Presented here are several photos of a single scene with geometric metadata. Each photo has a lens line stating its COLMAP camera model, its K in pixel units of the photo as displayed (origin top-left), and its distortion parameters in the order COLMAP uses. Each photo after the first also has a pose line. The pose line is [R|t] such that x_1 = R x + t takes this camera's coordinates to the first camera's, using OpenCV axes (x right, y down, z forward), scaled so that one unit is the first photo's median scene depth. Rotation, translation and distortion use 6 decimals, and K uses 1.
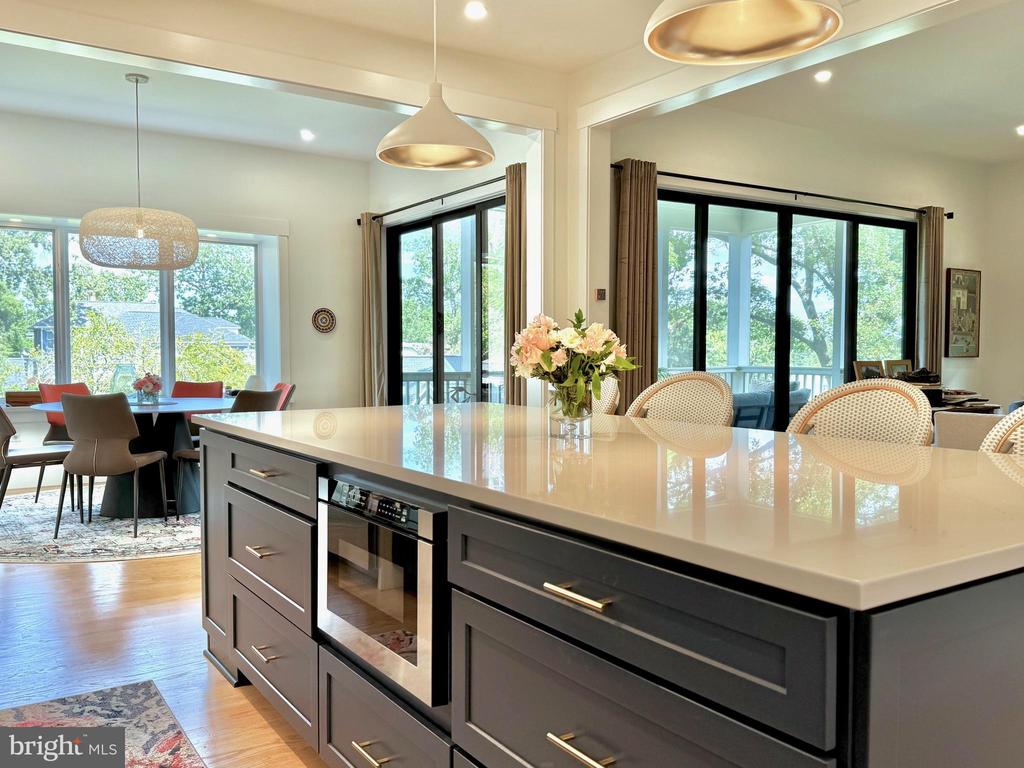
lens RADIAL K [[841.4, 0, 515.5], [0, 841.4, 379.9], [0, 0, 1]] dist [0.090137, -0.135648]
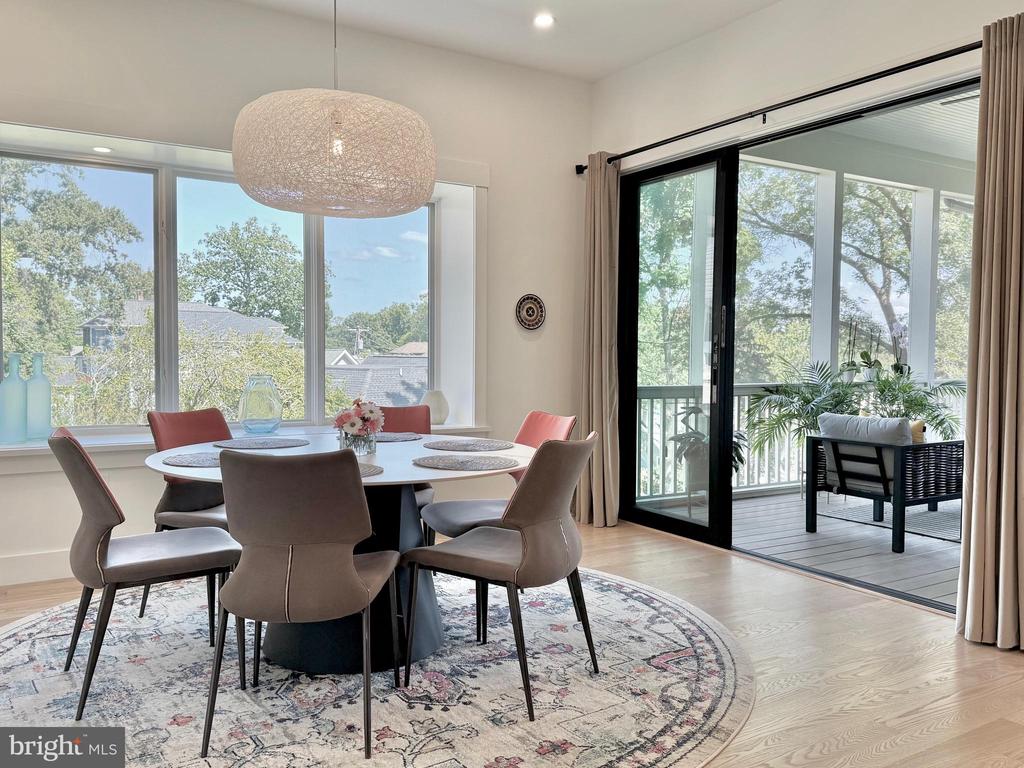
lens RADIAL K [[841.4, 0, 520.2], [0, 841.4, 385.1], [0, 0, 1]] dist [0.090137, -0.135648]
pose [[0.999165, 0.008068, -0.040062, -0.204757], [-0.007887, 0.999958, 0.004664, -0.014035], [0.040098, -0.004344, 0.999186, 0.311999]]
